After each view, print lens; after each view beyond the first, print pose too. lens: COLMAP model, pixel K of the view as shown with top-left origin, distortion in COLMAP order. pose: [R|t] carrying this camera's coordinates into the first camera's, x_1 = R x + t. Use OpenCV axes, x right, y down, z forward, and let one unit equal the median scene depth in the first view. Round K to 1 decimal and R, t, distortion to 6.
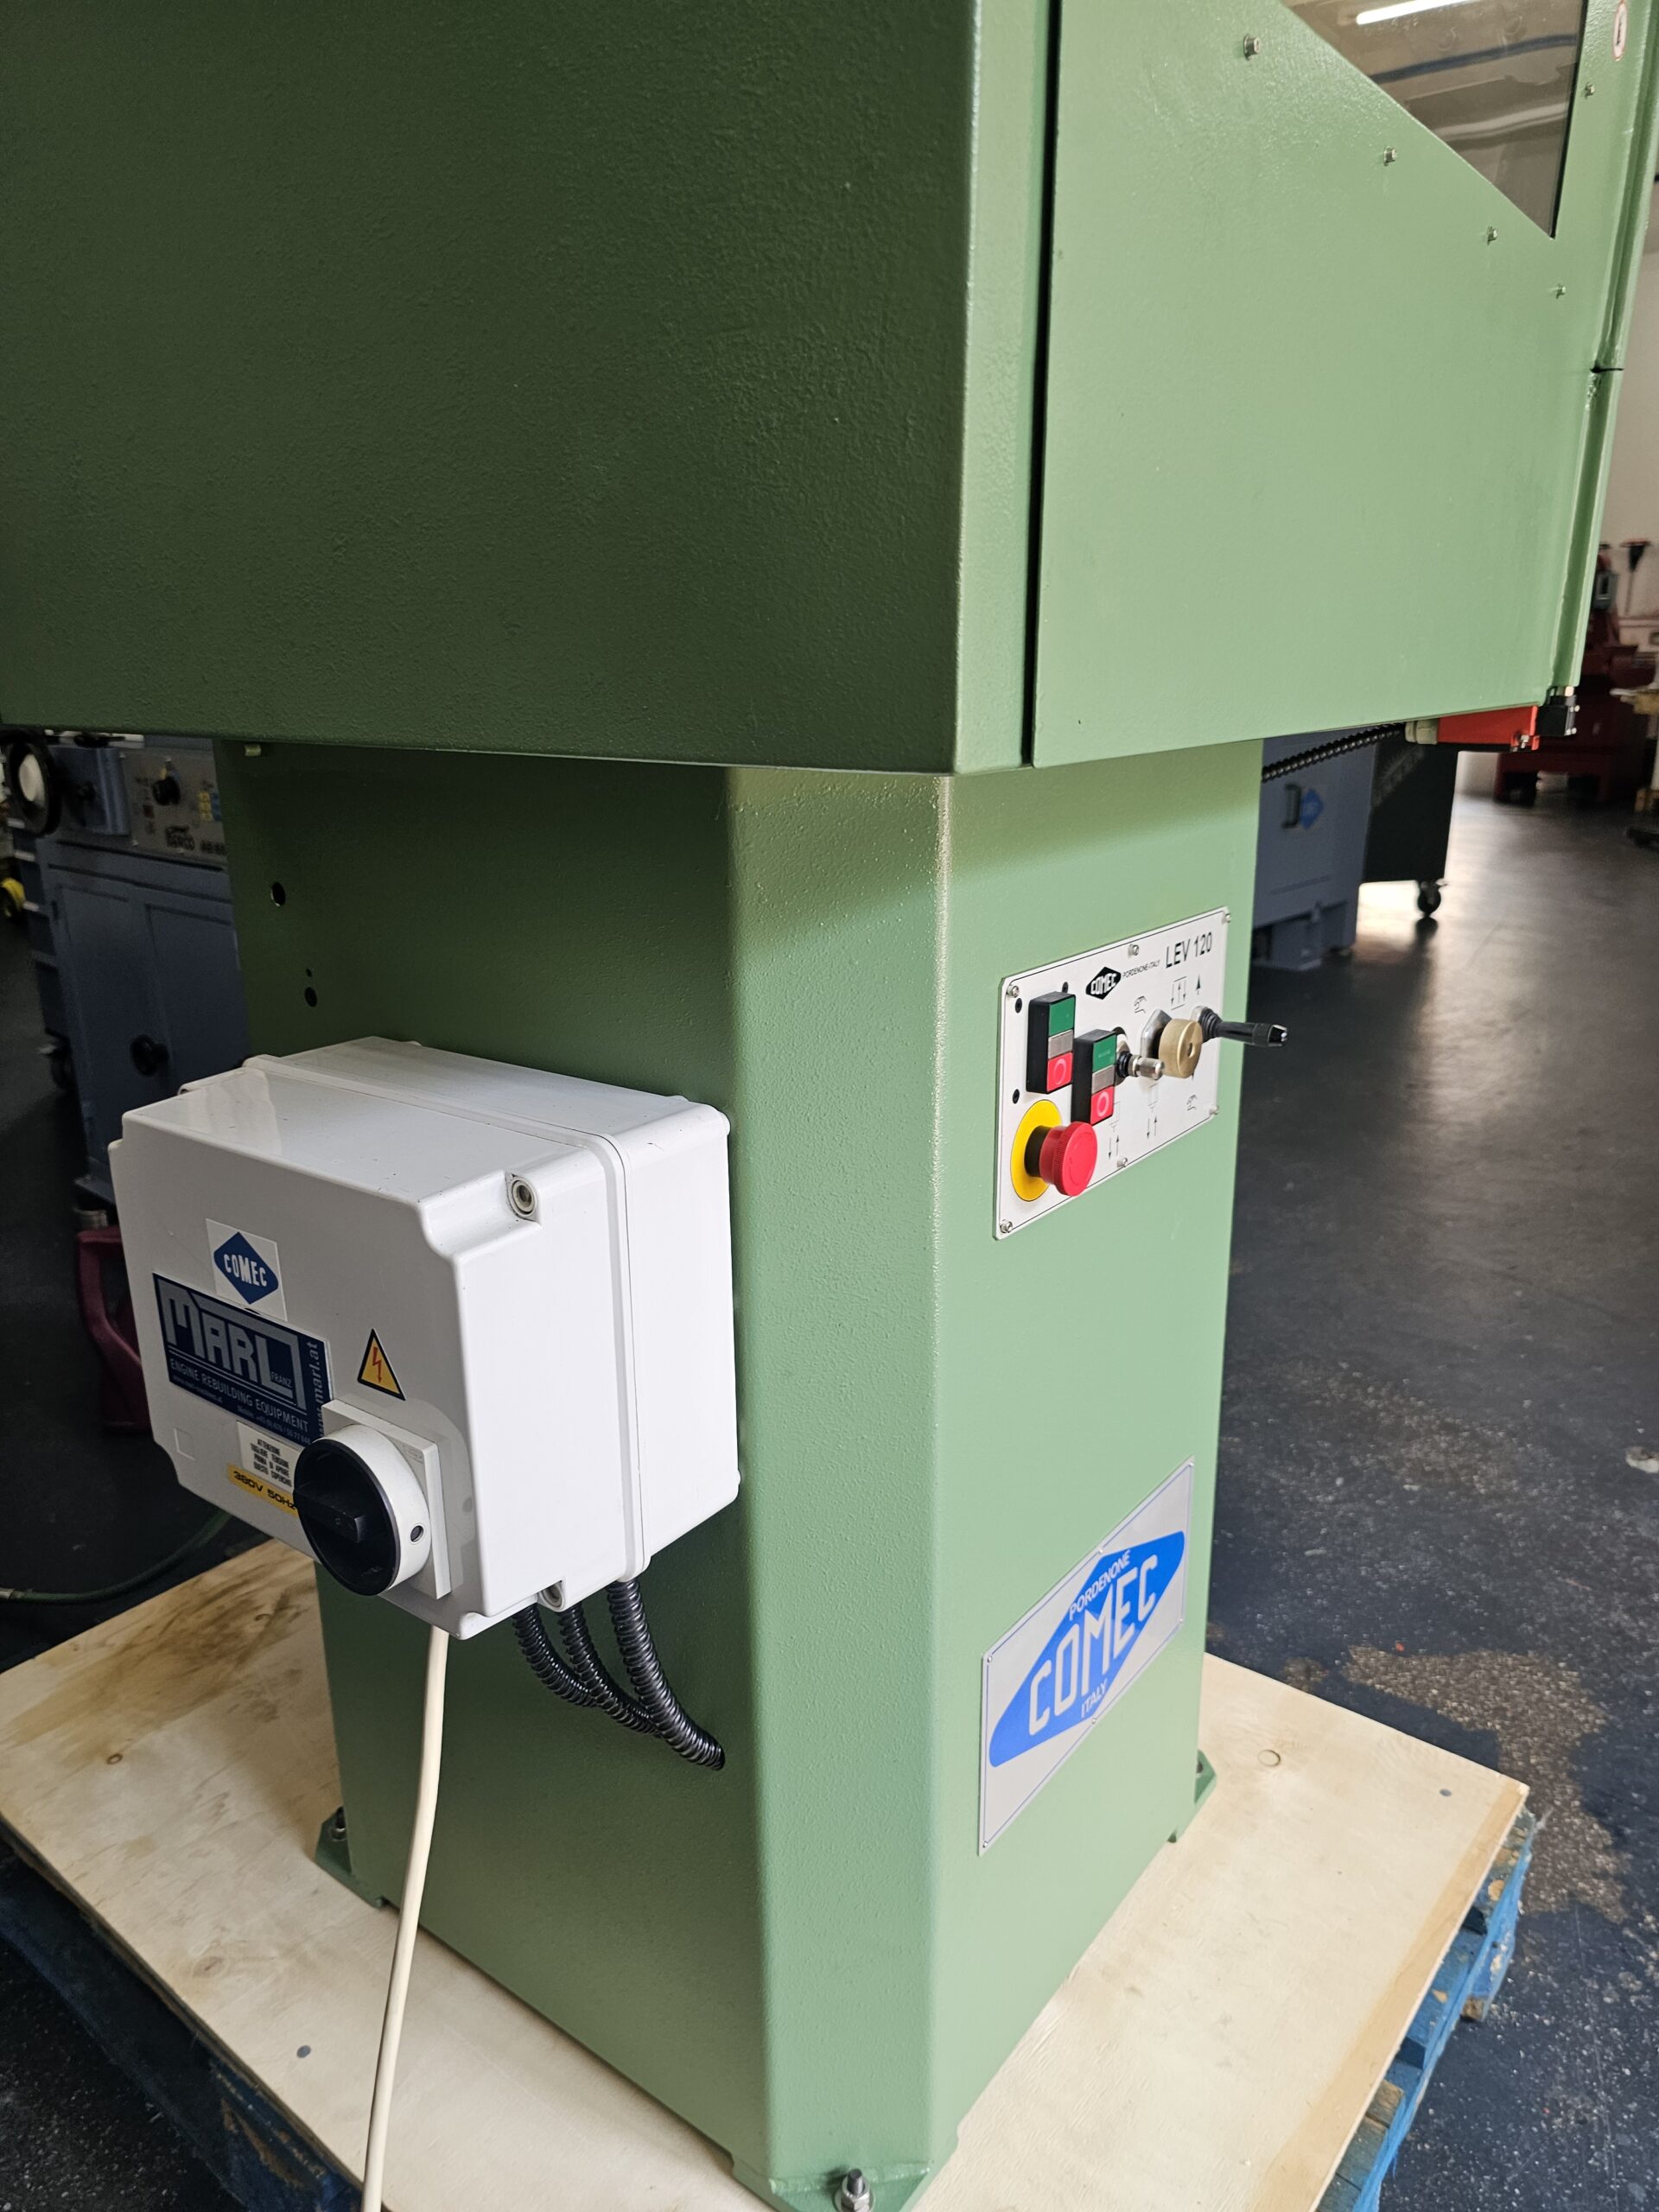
lens RADIAL K [[1544.7, 0, 832.4], [0, 1544.7, 1143.7], [0, 0, 1]] dist [0.043854, -0.045453]
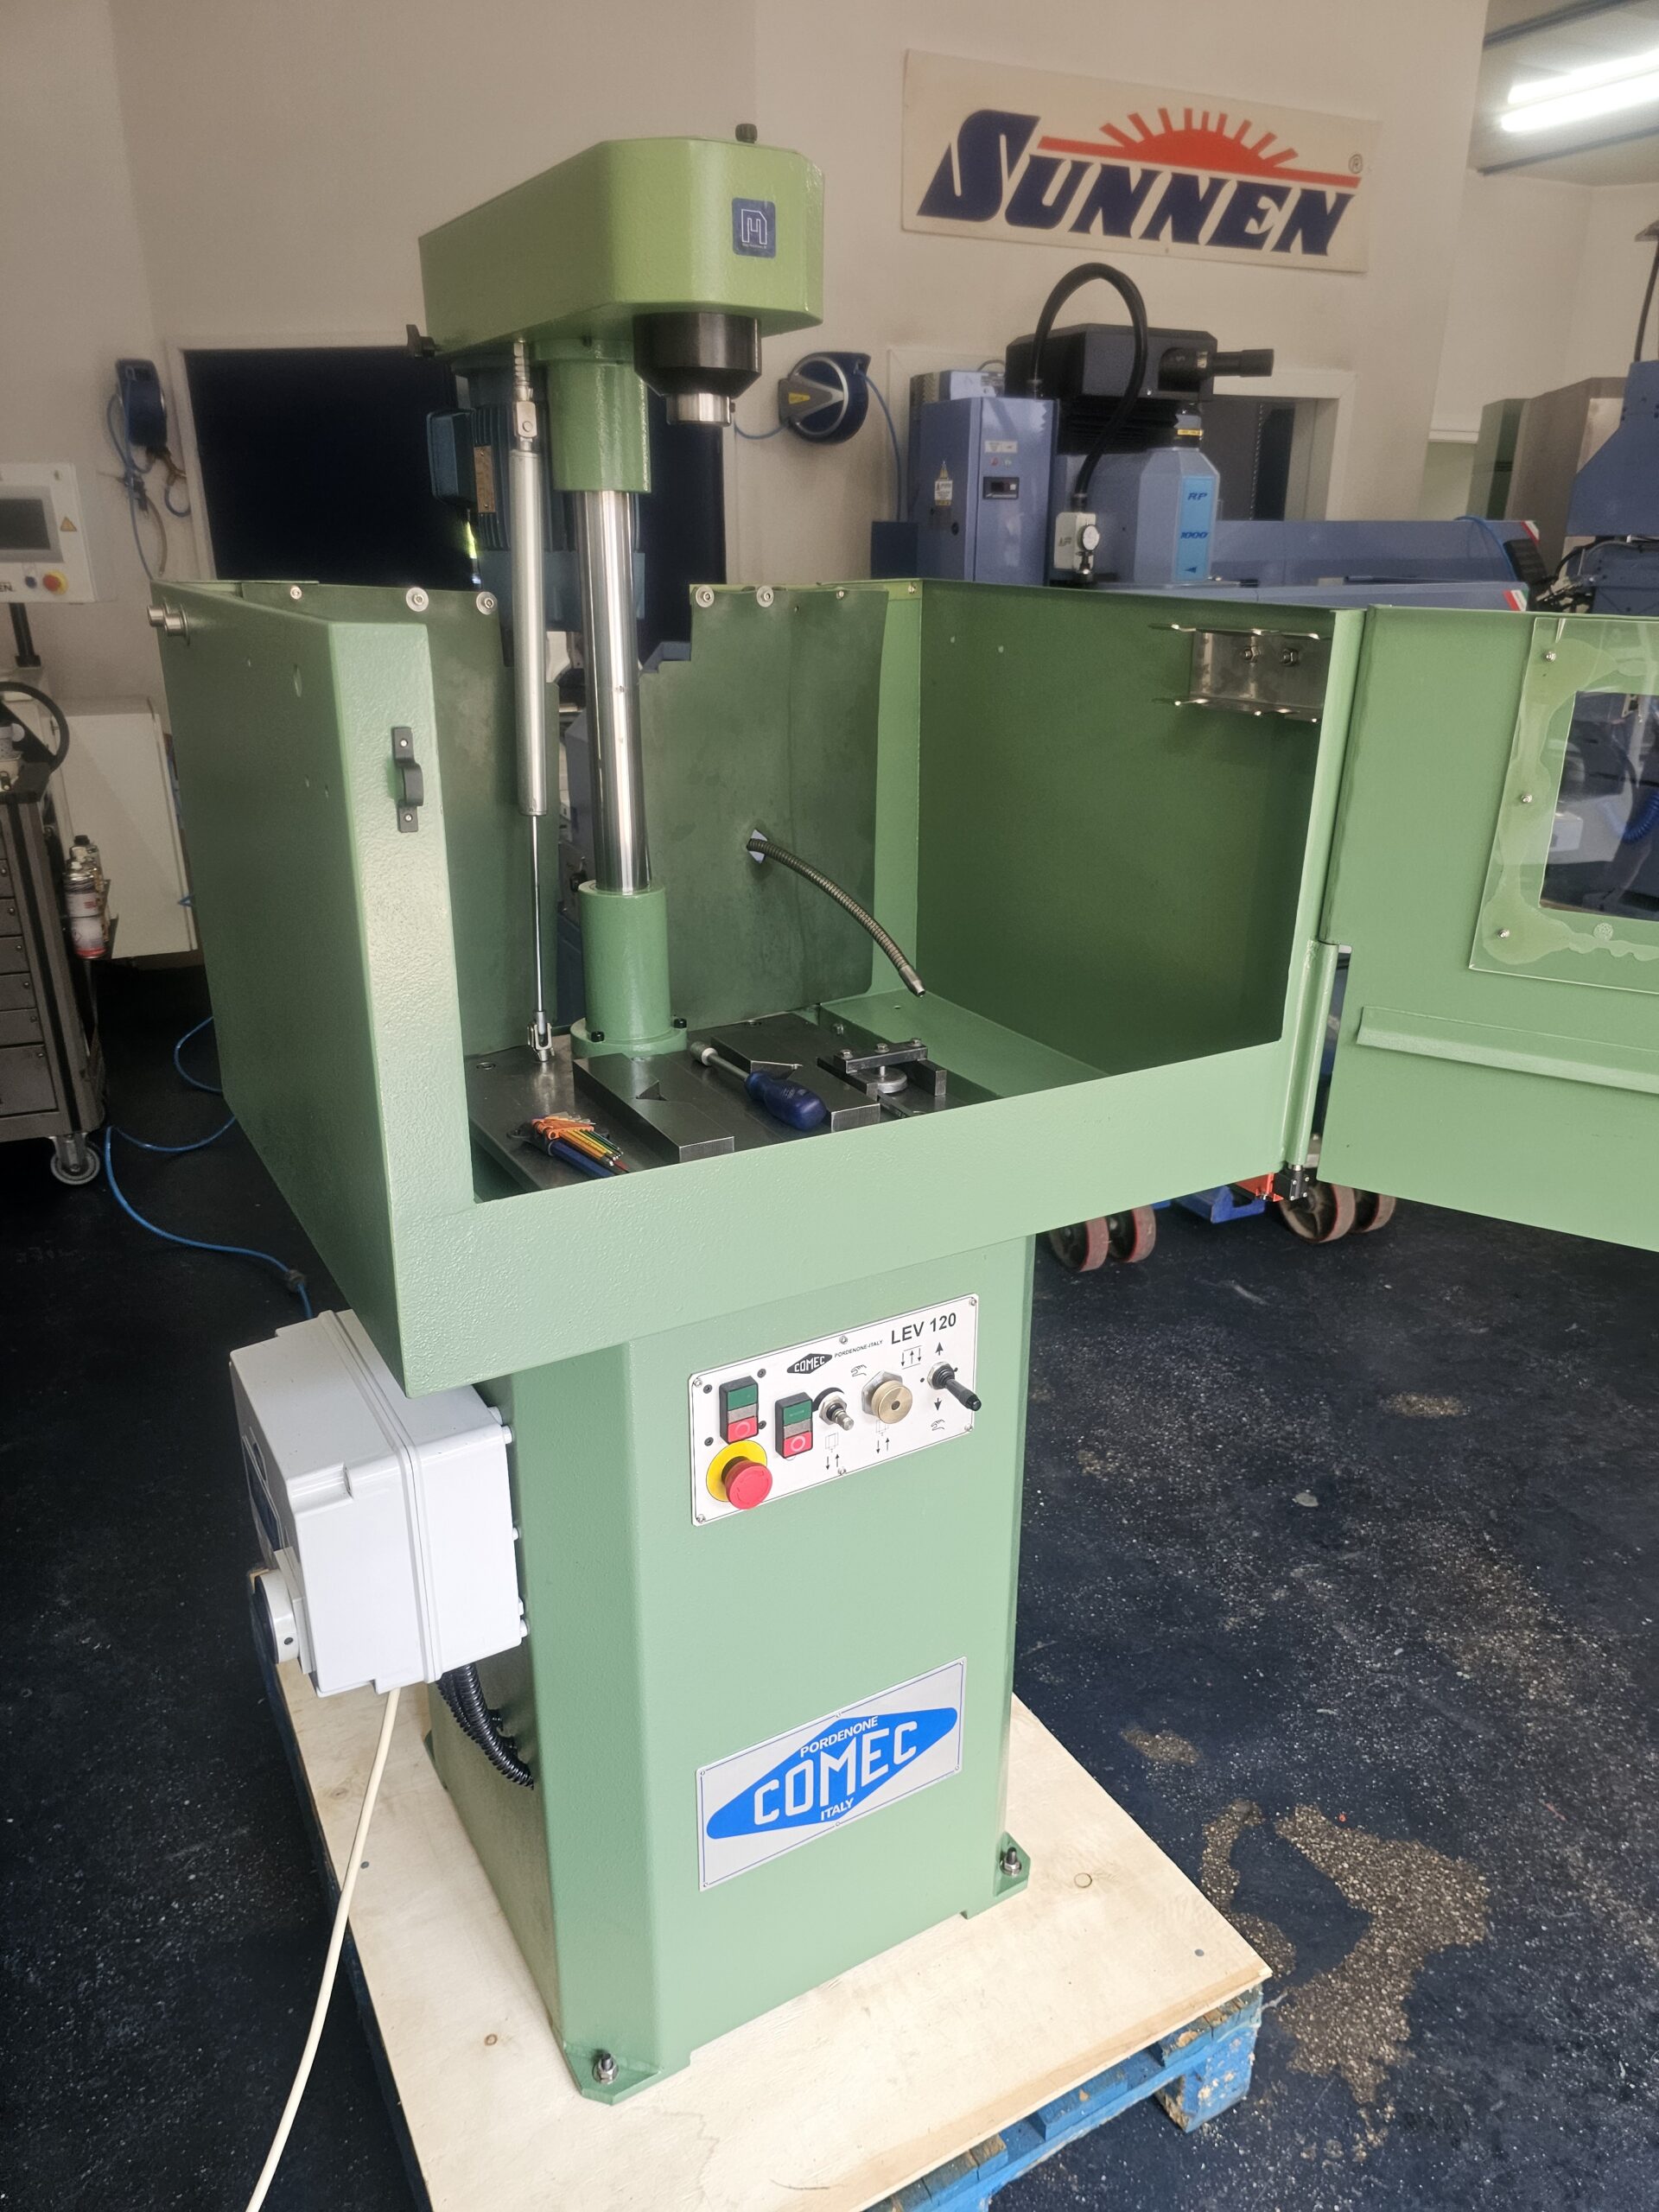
lens RADIAL K [[1544.7, 0, 832.4], [0, 1544.7, 1143.7], [0, 0, 1]] dist [0.043854, -0.045453]
pose [[0.922687, 0.155184, -0.352941, 0.506210], [-0.127185, 0.986689, 0.101338, -0.342959], [0.363969, -0.048615, 0.930142, -0.261325]]
